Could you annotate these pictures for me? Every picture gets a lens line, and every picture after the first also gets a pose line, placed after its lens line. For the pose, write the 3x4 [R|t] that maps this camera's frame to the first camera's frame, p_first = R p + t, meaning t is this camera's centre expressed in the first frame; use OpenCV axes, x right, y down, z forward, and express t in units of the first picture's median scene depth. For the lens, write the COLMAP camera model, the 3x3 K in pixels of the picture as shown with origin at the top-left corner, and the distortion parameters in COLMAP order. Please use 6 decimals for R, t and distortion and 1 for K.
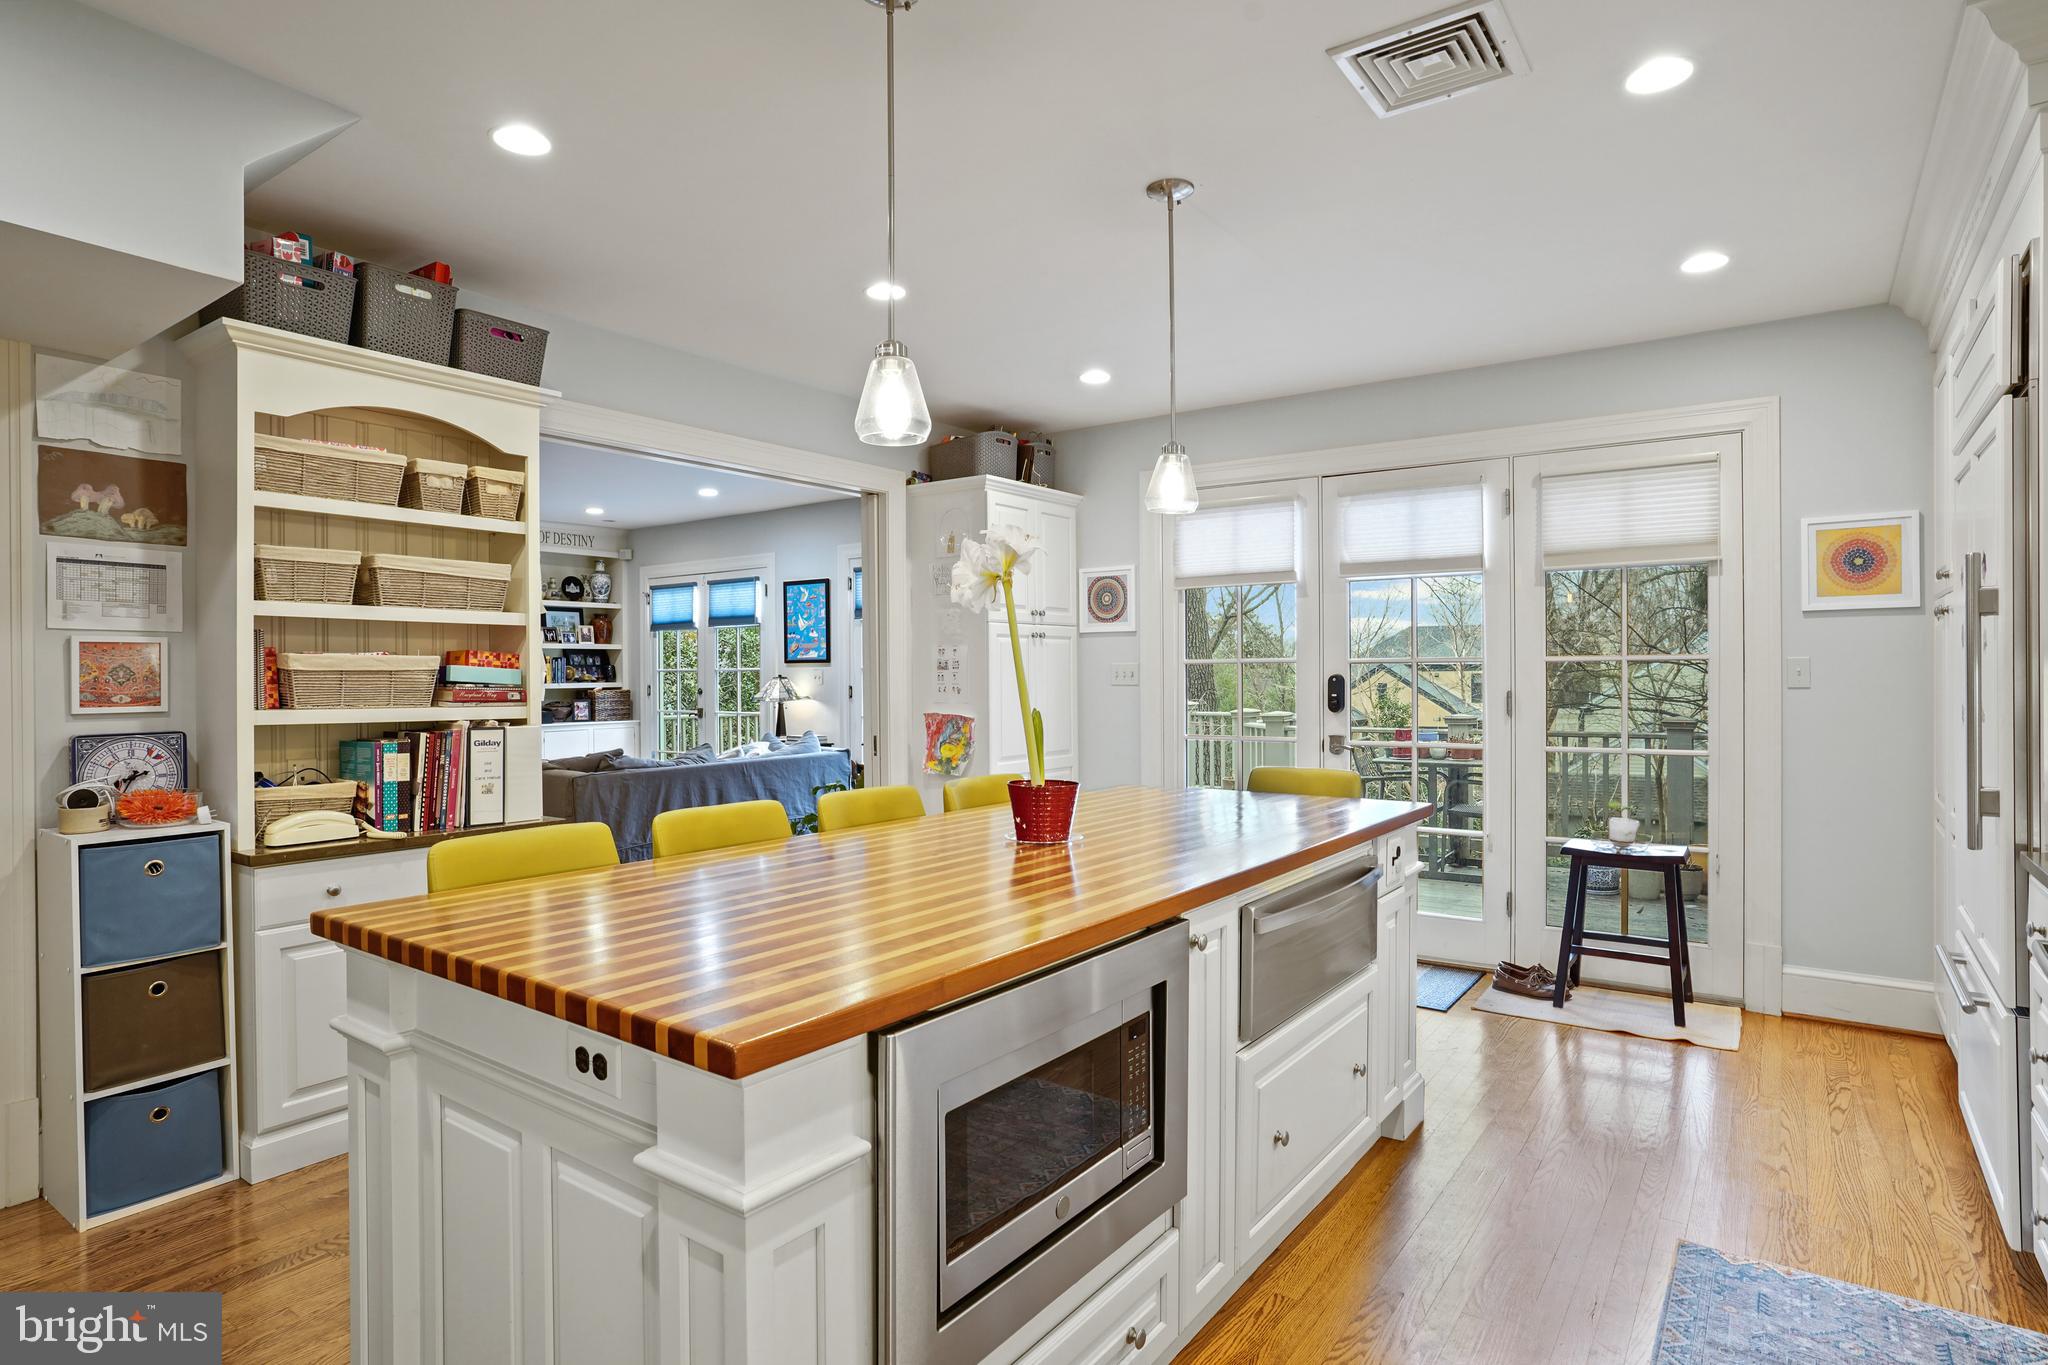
lens RADIAL K [[1084.1, 0, 1023.1], [0, 1084.1, 676.4], [0, 0, 1]] dist [-0.069787, 0.041634]
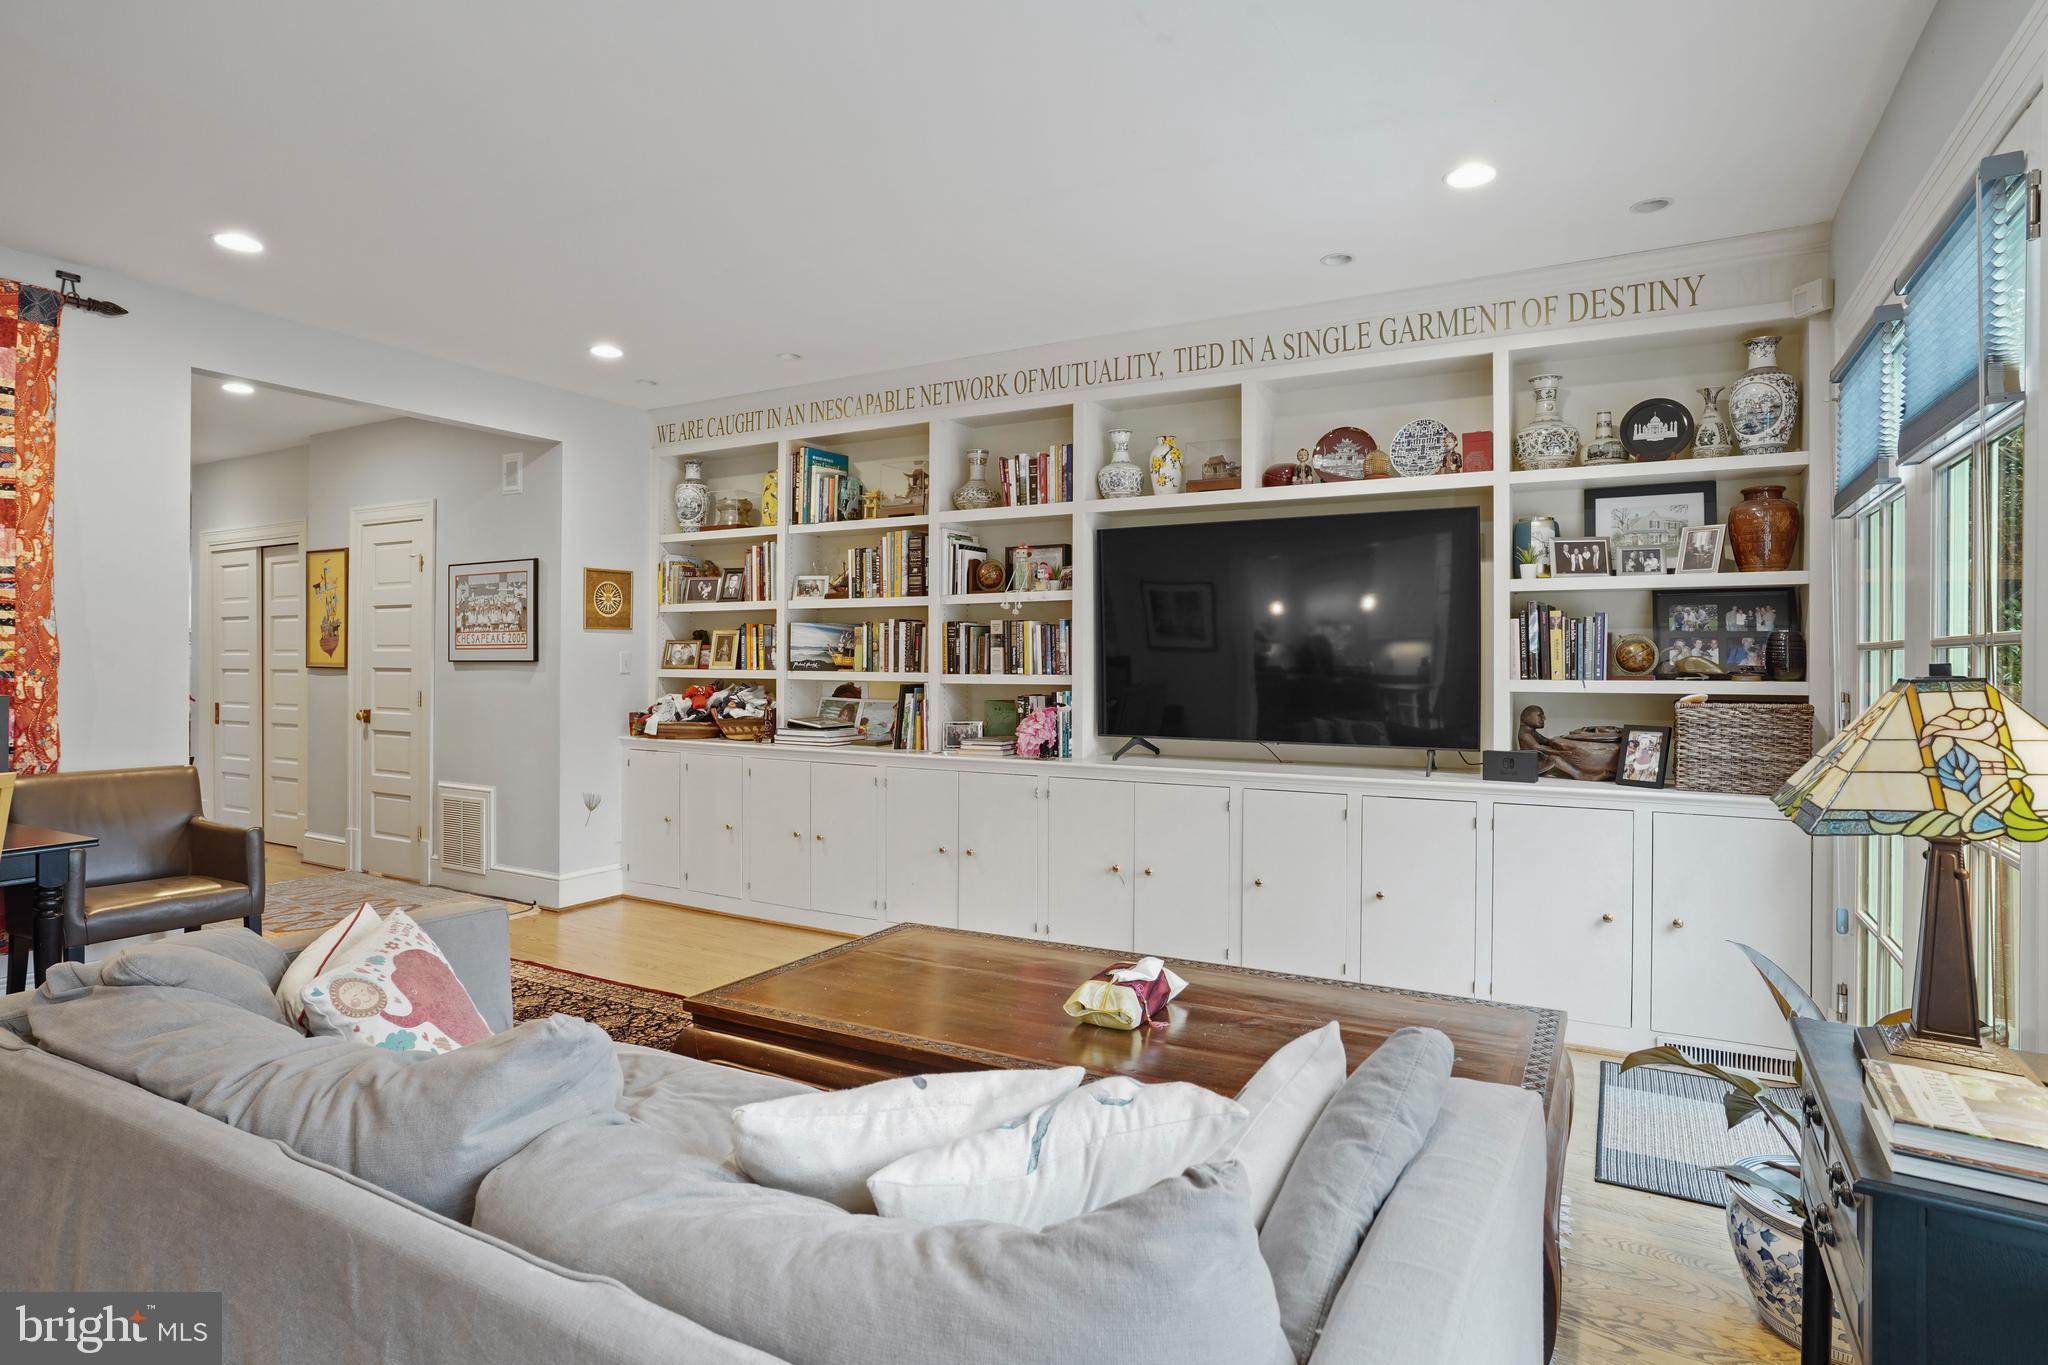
lens RADIAL K [[1090.8, 0, 1015.4], [0, 1090.8, 657.3], [0, 0, 1]] dist [-0.070833, 0.044412]
pose [[0.104433, 0.006868, -0.994508, -0.079913], [-0.008363, 0.999947, 0.006027, -0.002624], [0.994497, 0.007687, 0.104485, 0.847594]]
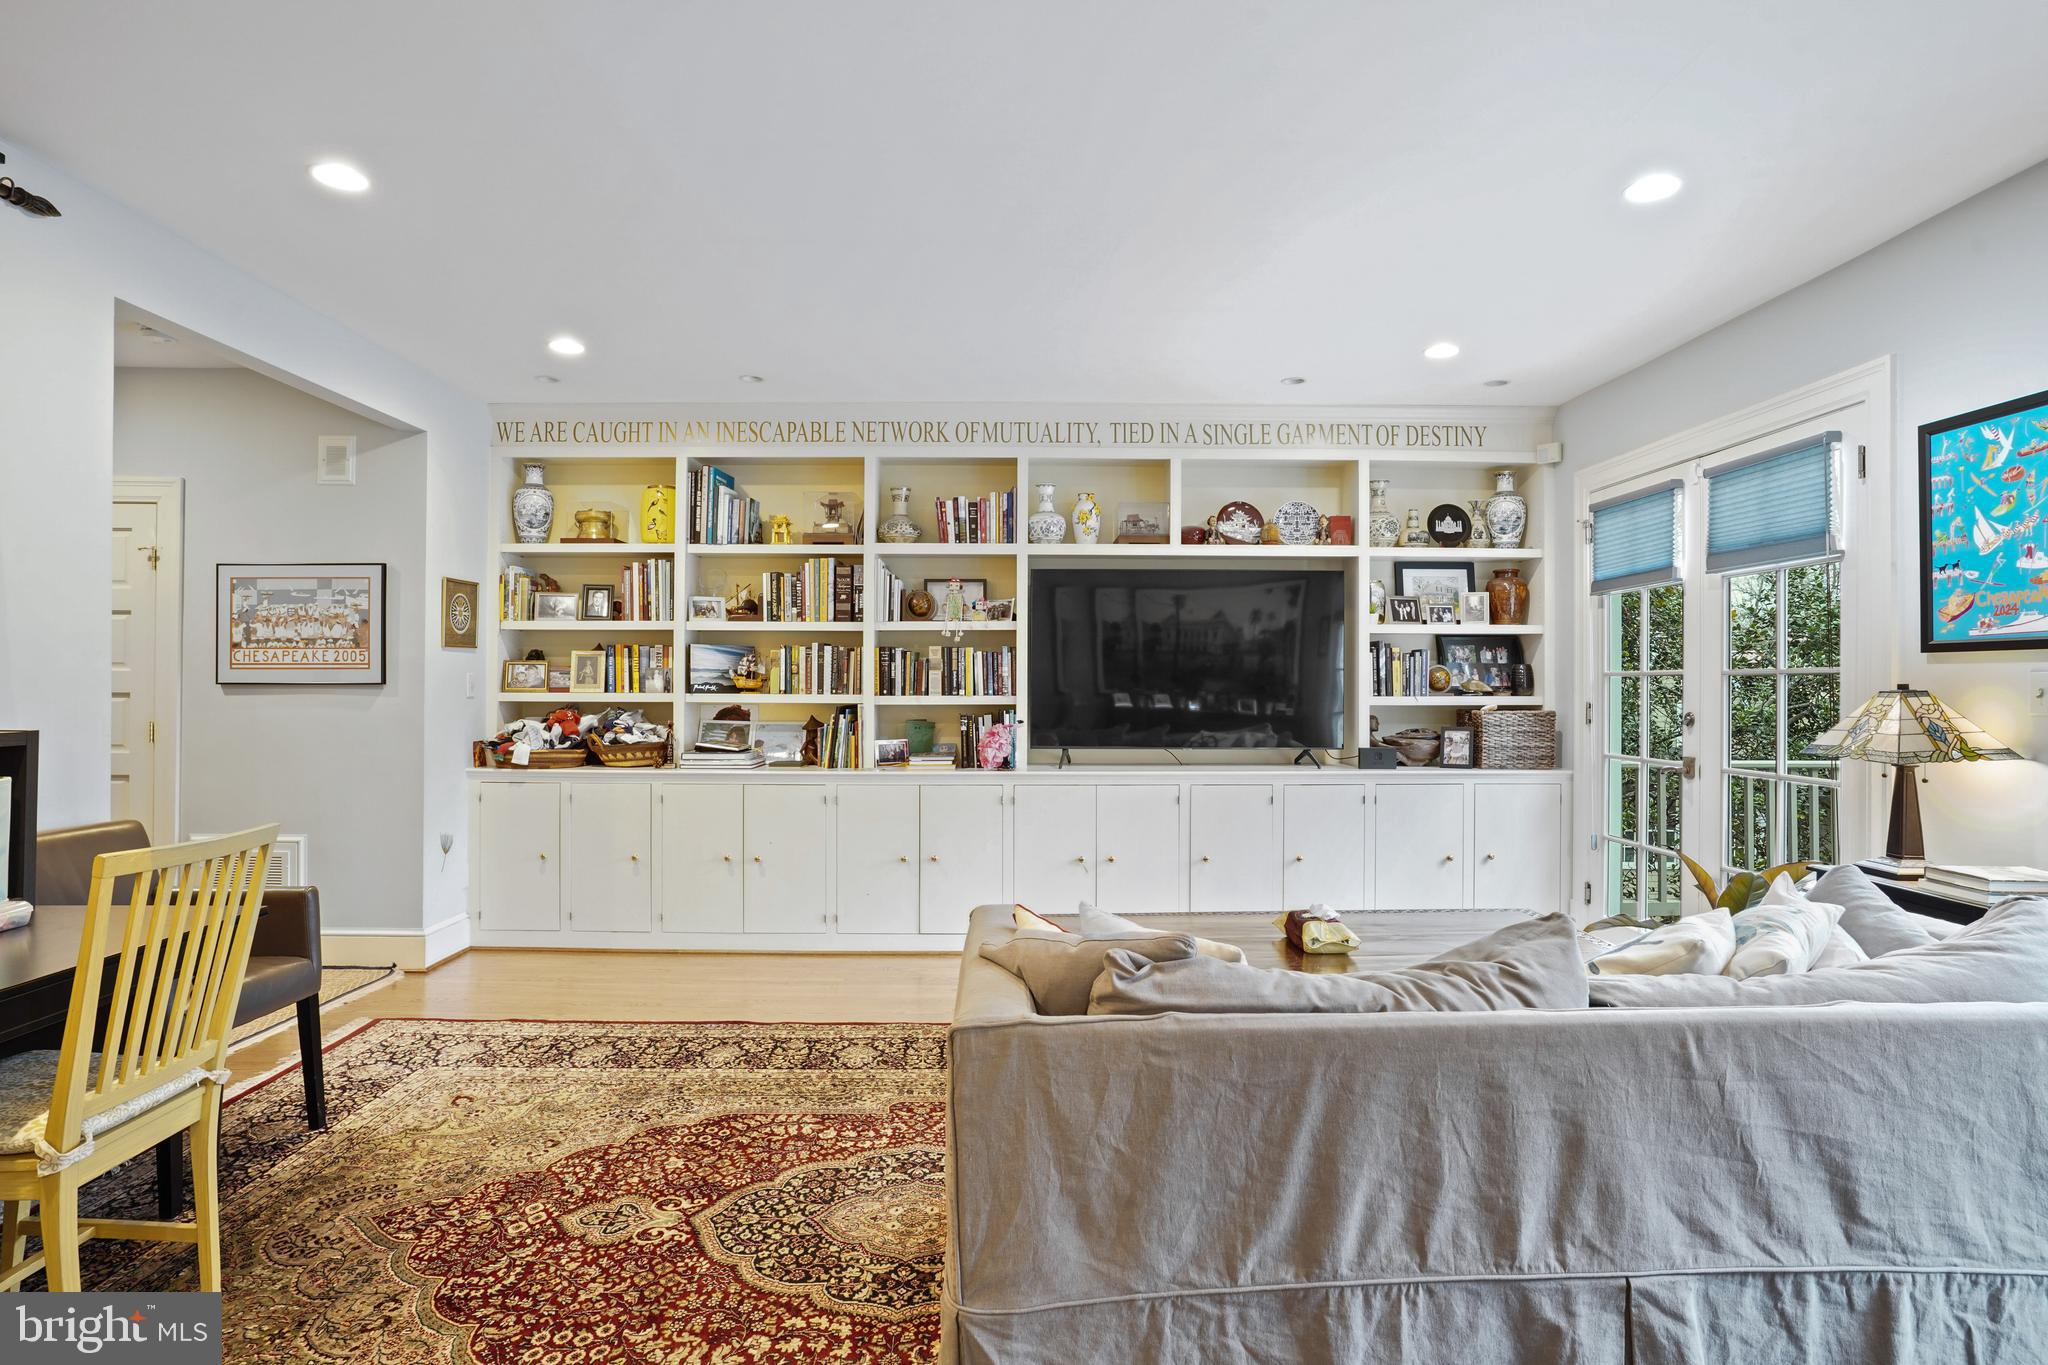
lens RADIAL K [[1084.1, 0, 1023.1], [0, 1084.1, 676.4], [0, 0, 1]] dist [-0.069787, 0.041634]
pose [[0.591053, 0.004472, -0.806620, -0.118713], [-0.011558, 0.999929, -0.002925, 0.000166], [0.806550, 0.011051, 0.591063, 0.570466]]
